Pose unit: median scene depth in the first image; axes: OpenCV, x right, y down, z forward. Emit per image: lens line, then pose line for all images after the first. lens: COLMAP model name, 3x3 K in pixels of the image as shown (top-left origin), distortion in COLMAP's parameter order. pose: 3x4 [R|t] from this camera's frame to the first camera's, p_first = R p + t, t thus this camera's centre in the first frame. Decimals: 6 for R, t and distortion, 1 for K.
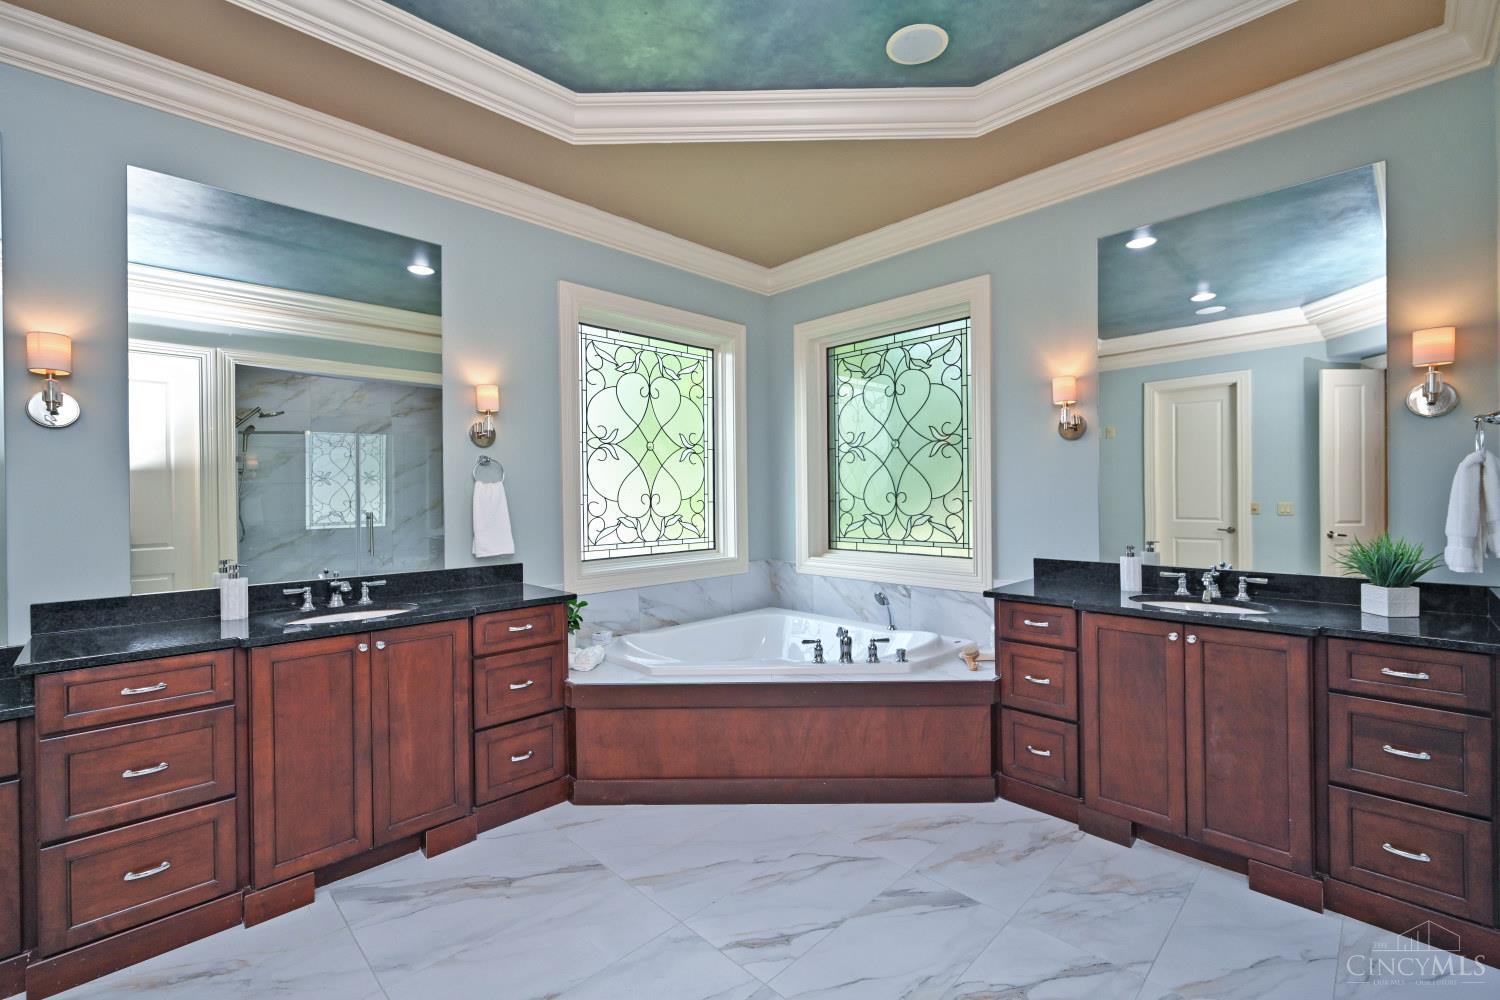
lens RADIAL K [[642.0, 0, 752.1], [0, 642.0, 496.8], [0, 0, 1]] dist [-0.000255, 0.000169]
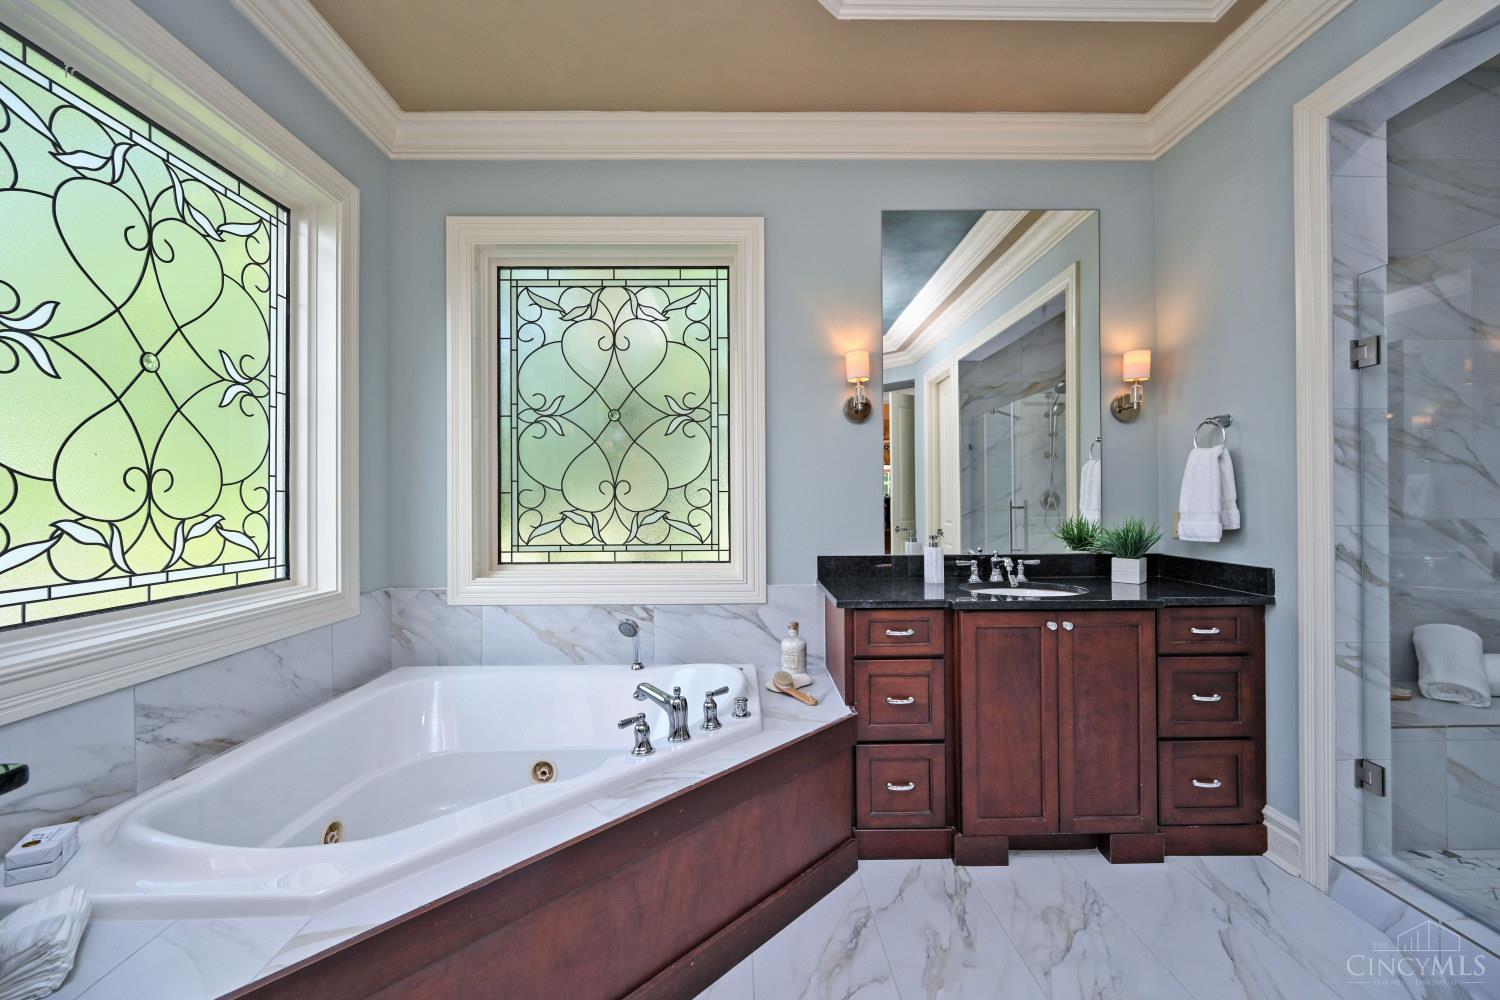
lens RADIAL K [[608.2, 0, 752.4], [0, 608.2, 496.4], [0, 0, 1]] dist [0.001371, -0.001050]
pose [[0.689030, 0.010896, 0.724651, -0.190816], [0.000732, 0.999876, -0.015731, 0.024331], [-0.724733, 0.011369, 0.688936, 0.434239]]
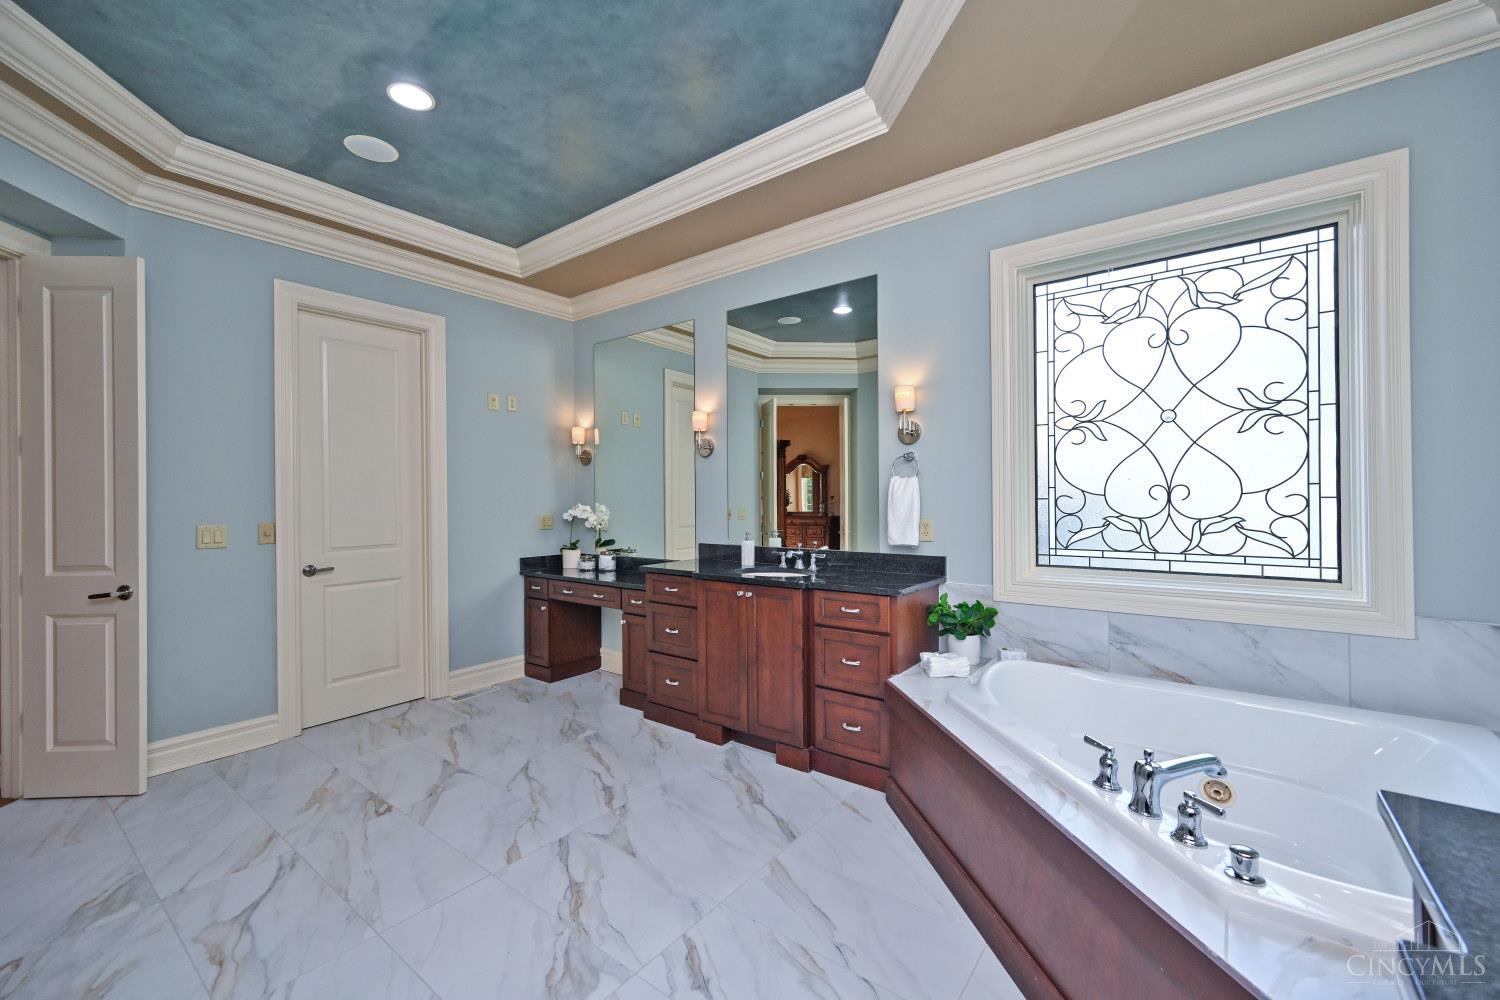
lens RADIAL K [[608.2, 0, 749.0], [0, 608.2, 496.7], [0, 0, 1]] dist [0.001371, -0.001050]
pose [[0.129491, 0.010362, -0.991526, 0.472449], [0.007385, 0.999908, 0.011414, -0.002724], [0.991553, -0.008800, 0.129402, 0.505441]]
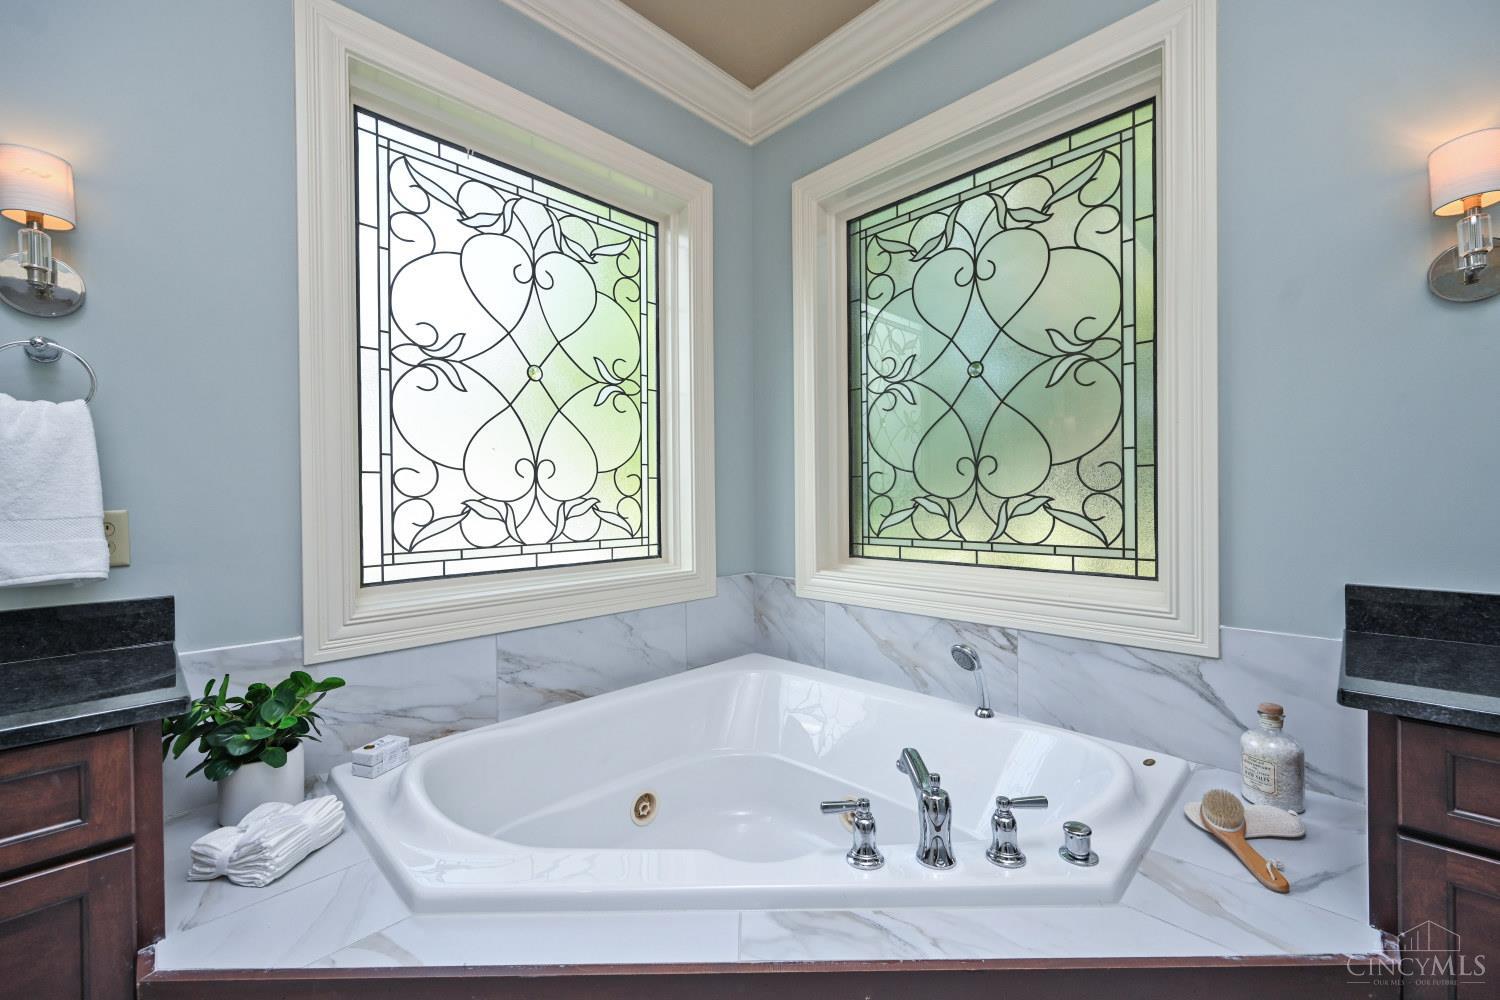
lens RADIAL K [[608.2, 0, 749.1], [0, 608.2, 500.4], [0, 0, 1]] dist [0.001371, -0.001050]
pose [[0.999976, 0.000654, 0.006858, 0.025164], [-0.000669, 0.999998, 0.002096, 0.032665], [-0.006856, -0.002100, 0.999974, 0.513152]]
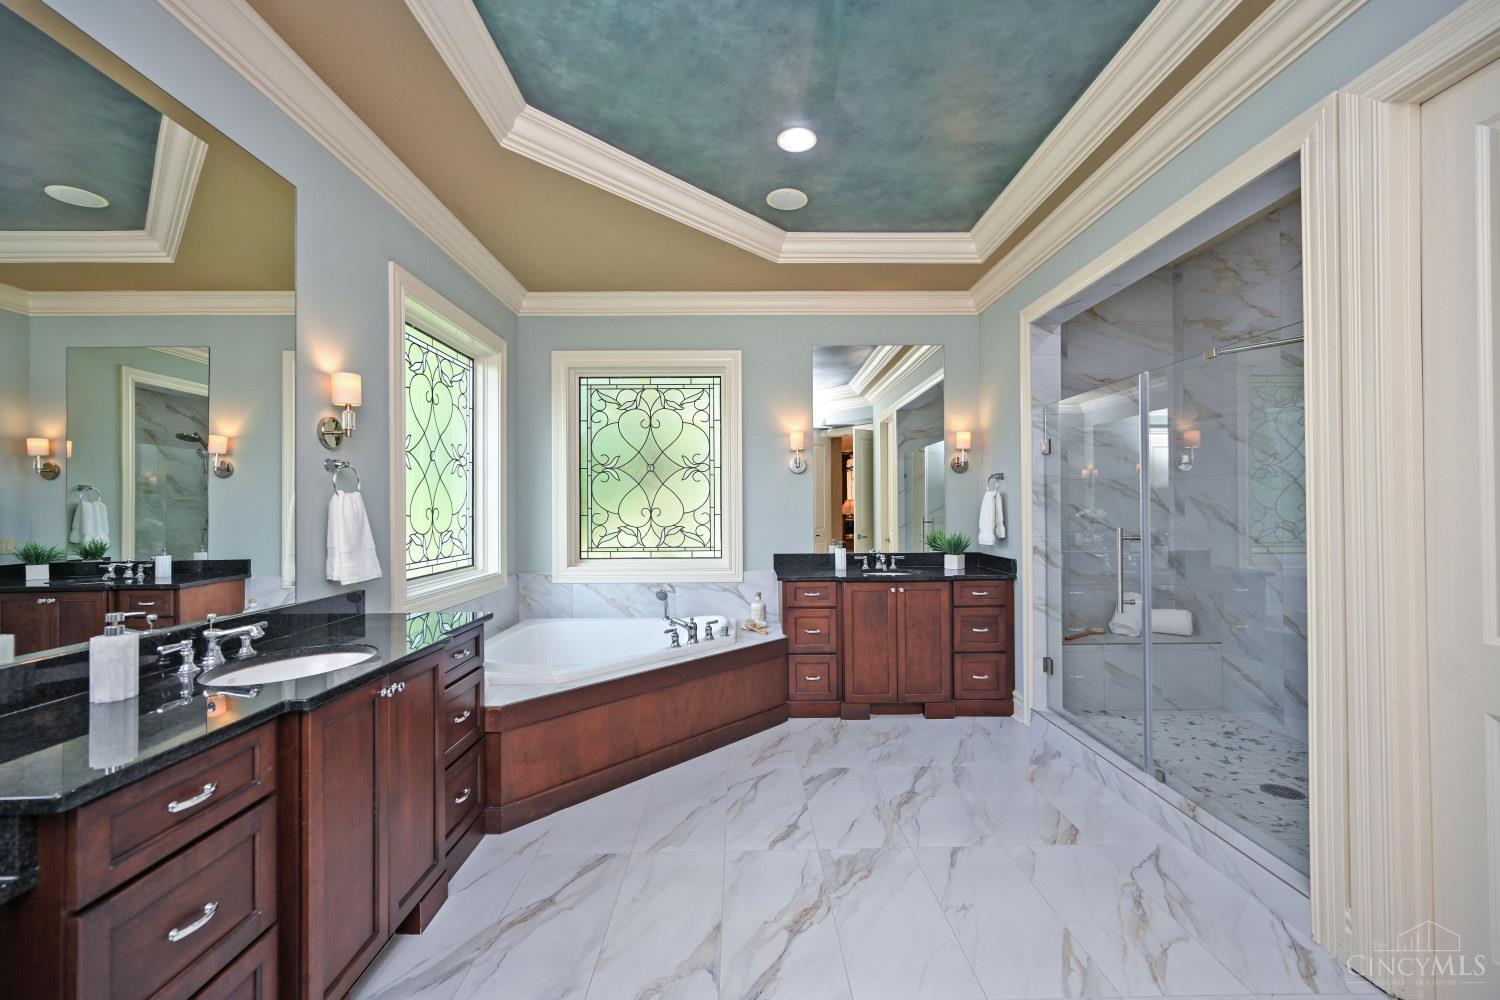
lens RADIAL K [[608.2, 0, 756.4], [0, 608.2, 502.2], [0, 0, 1]] dist [0.001371, -0.001050]
pose [[0.687665, 0.012635, 0.725919, -0.511304], [0.001119, 0.999829, -0.018463, 0.003917], [-0.726028, 0.013509, 0.687533, 0.073157]]
